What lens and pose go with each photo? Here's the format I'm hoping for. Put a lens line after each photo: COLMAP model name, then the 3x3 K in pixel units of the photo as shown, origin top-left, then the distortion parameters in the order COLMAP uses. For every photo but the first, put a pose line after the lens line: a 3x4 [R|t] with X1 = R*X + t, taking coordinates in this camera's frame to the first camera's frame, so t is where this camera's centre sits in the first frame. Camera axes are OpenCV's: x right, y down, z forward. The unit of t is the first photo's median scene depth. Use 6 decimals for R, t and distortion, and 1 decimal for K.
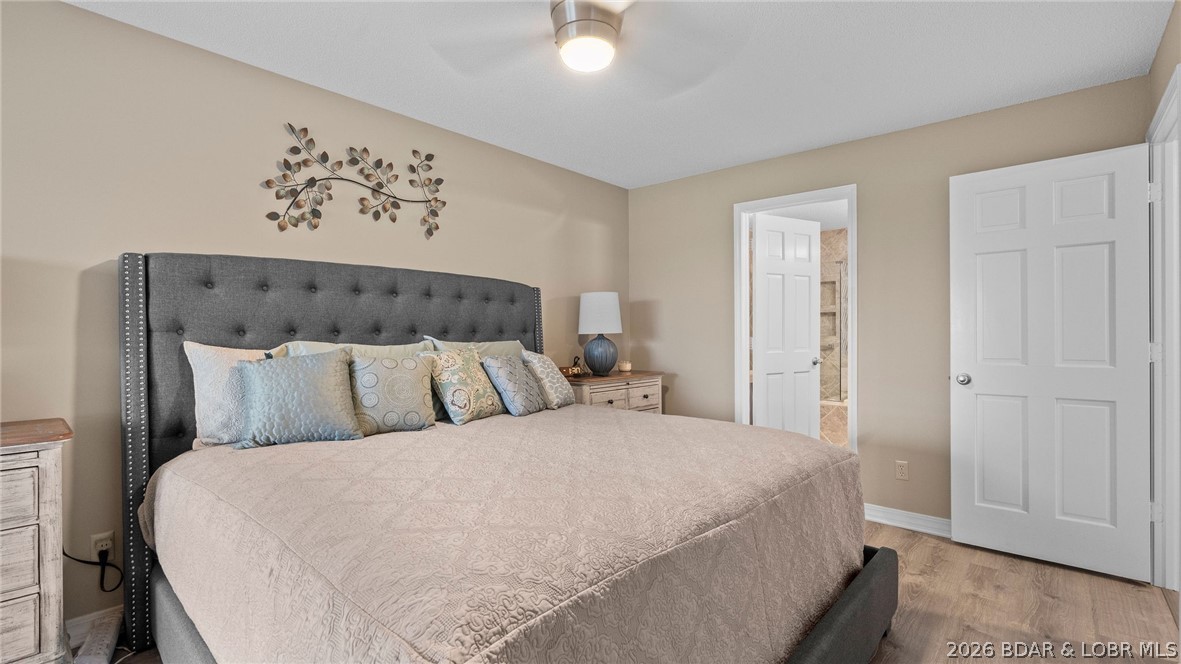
lens RADIAL K [[532.1, 0, 585.8], [0, 532.1, 336.2], [0, 0, 1]] dist [-0.008657, 0.004229]
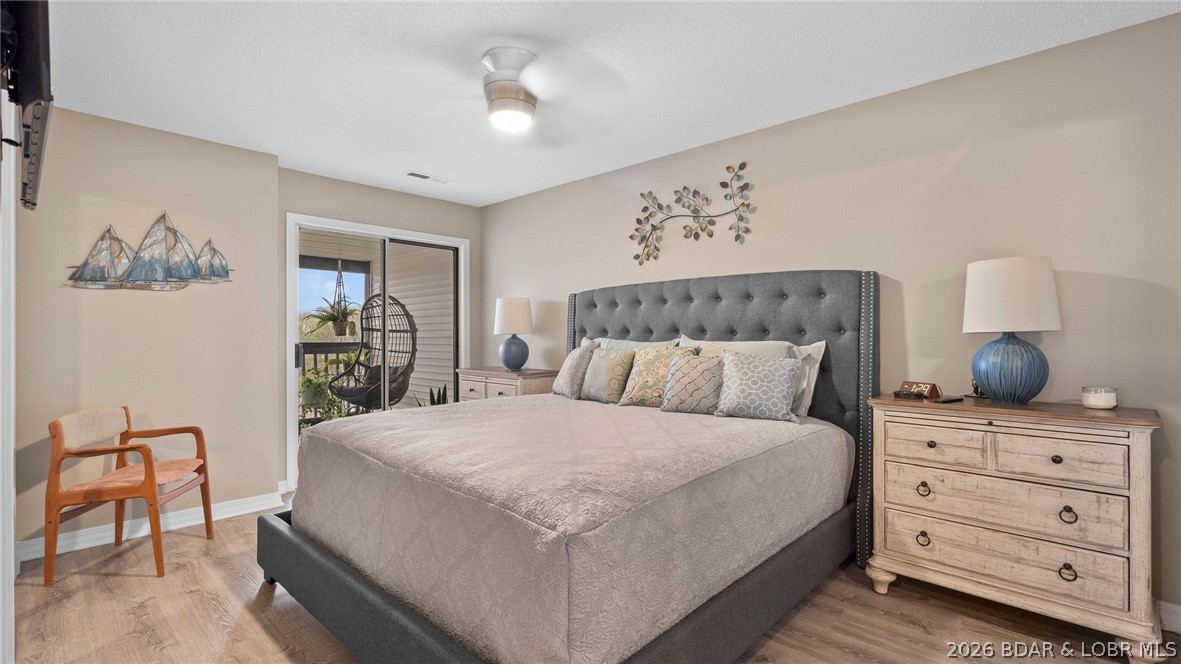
lens RADIAL K [[532.1, 0, 594.2], [0, 532.1, 336.7], [0, 0, 1]] dist [-0.008657, 0.004229]
pose [[-0.020854, 0.000050, -0.999783, 0.864924], [-0.008517, 0.999964, 0.000228, 0.004960], [0.999746, 0.008520, -0.020852, 0.824280]]
